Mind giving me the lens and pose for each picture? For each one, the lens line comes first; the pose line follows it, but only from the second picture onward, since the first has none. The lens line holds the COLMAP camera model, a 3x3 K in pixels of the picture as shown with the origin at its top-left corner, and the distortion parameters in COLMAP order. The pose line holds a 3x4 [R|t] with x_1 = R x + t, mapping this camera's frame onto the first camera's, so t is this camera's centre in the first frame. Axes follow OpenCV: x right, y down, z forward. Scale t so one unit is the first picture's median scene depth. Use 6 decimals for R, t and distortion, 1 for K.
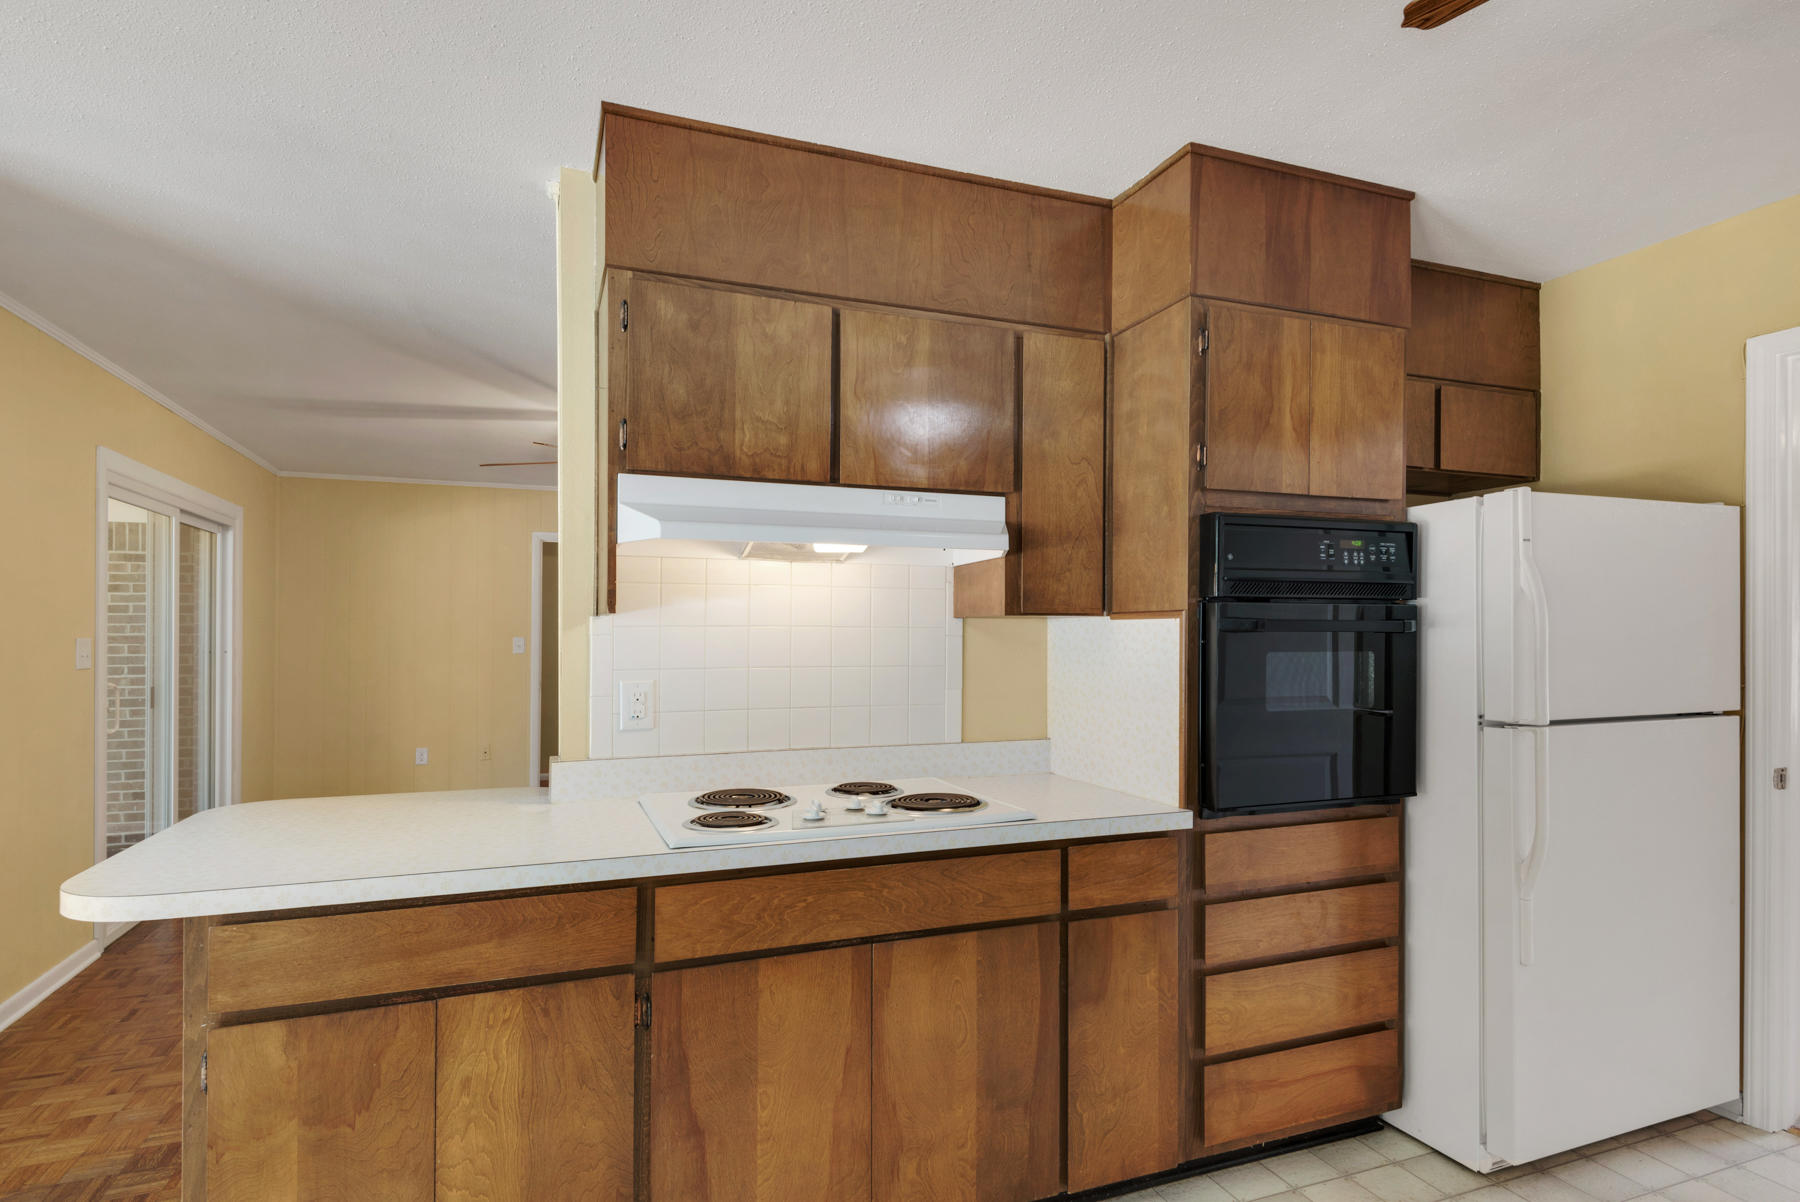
lens RADIAL K [[918.0, 0, 895.4], [0, 918.0, 629.4], [0, 0, 1]] dist [0.045527, -0.035582]
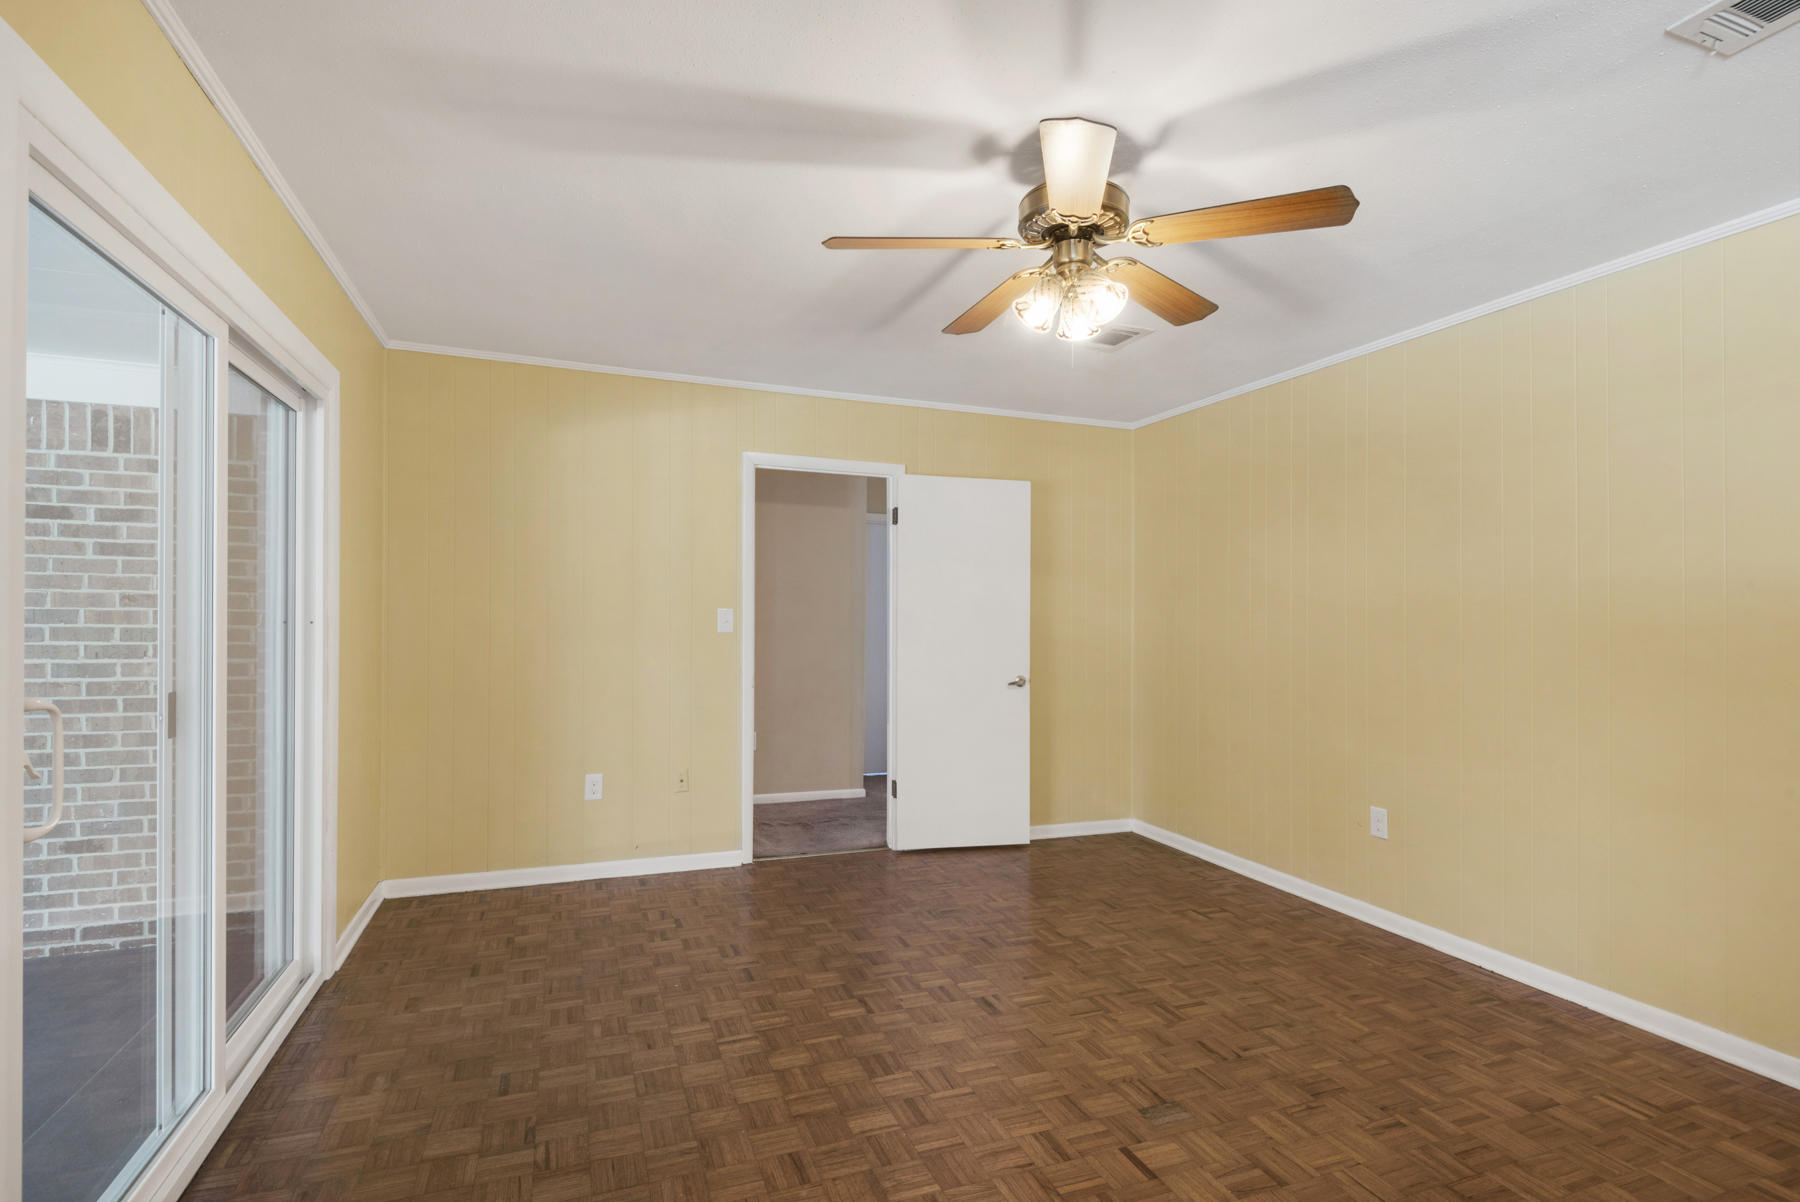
lens RADIAL K [[854.7, 0, 902.7], [0, 854.7, 637.4], [0, 0, 1]] dist [-0.009151, -0.000899]
pose [[0.999770, 0.016084, 0.014215, -0.363941], [-0.016411, 0.999597, 0.023183, 0.015484], [-0.013836, -0.023411, 0.999630, 0.473770]]
